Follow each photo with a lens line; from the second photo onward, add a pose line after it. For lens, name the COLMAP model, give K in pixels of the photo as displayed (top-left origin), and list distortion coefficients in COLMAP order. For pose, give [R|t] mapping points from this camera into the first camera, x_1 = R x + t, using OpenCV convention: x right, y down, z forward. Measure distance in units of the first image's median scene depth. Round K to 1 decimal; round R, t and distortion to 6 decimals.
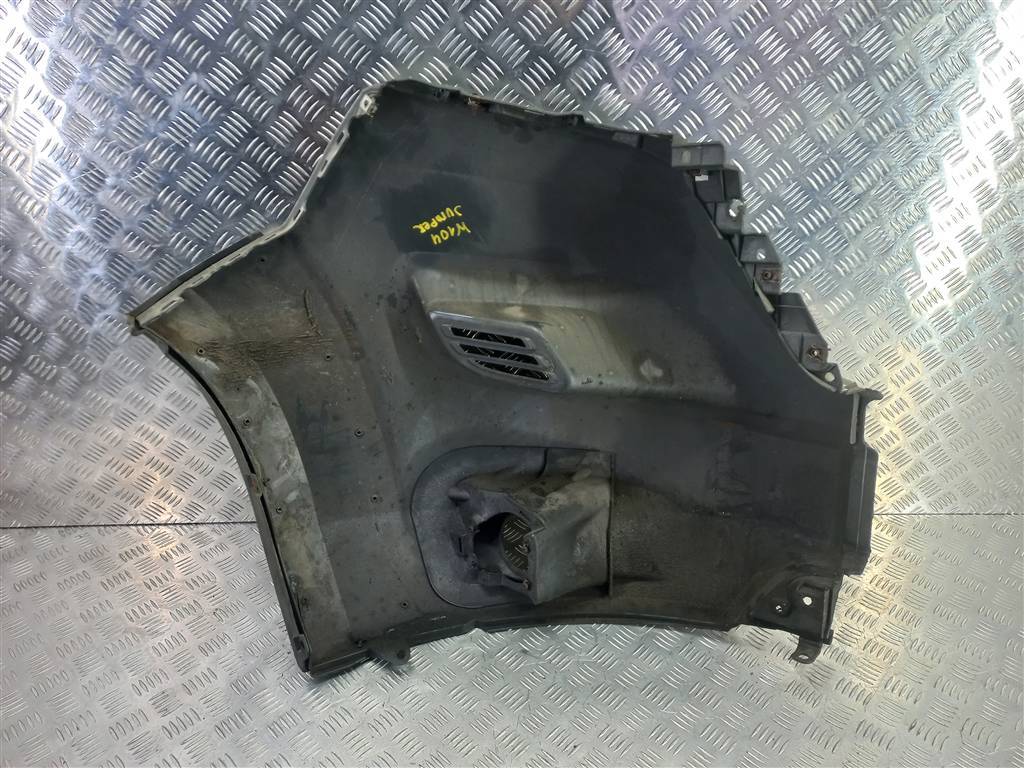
lens RADIAL K [[751.9, 0, 510.4], [0, 751.9, 374.4], [0, 0, 1]] dist [0.002786, -0.022564]
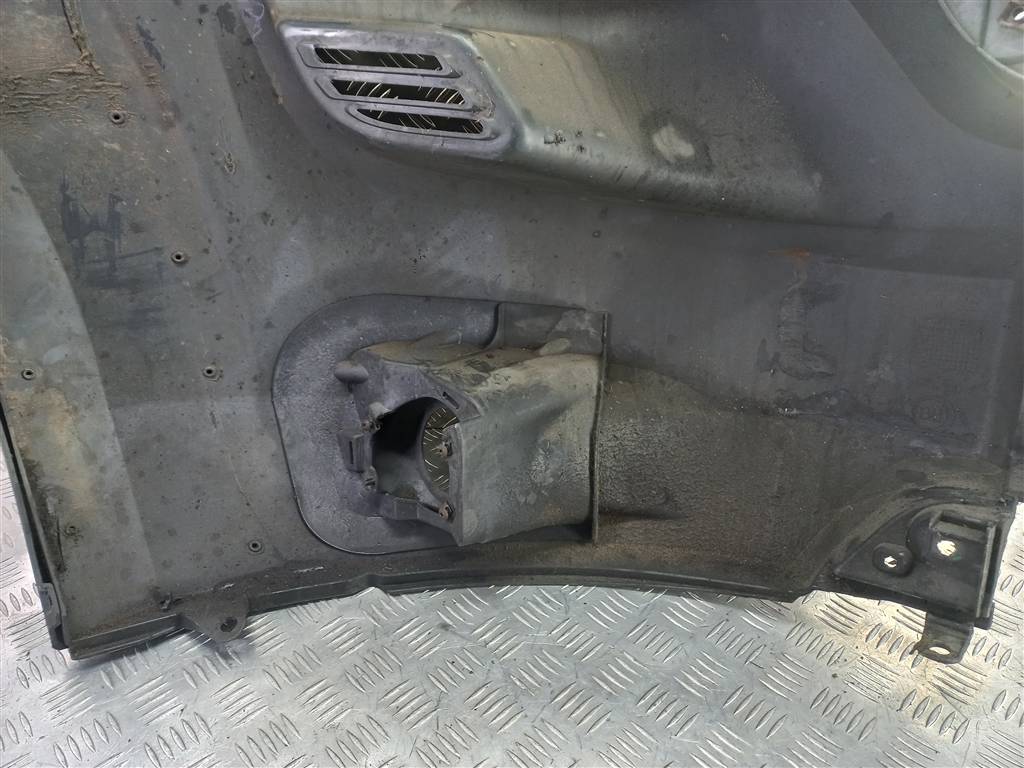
lens RADIAL K [[751.9, 0, 514.3], [0, 751.9, 392.9], [0, 0, 1]] dist [0.002786, -0.022564]
pose [[0.999536, 0.023279, -0.019627, 0.080554], [-0.022506, 0.998996, 0.038735, 0.158797], [0.020509, -0.038275, 0.999057, 0.411651]]
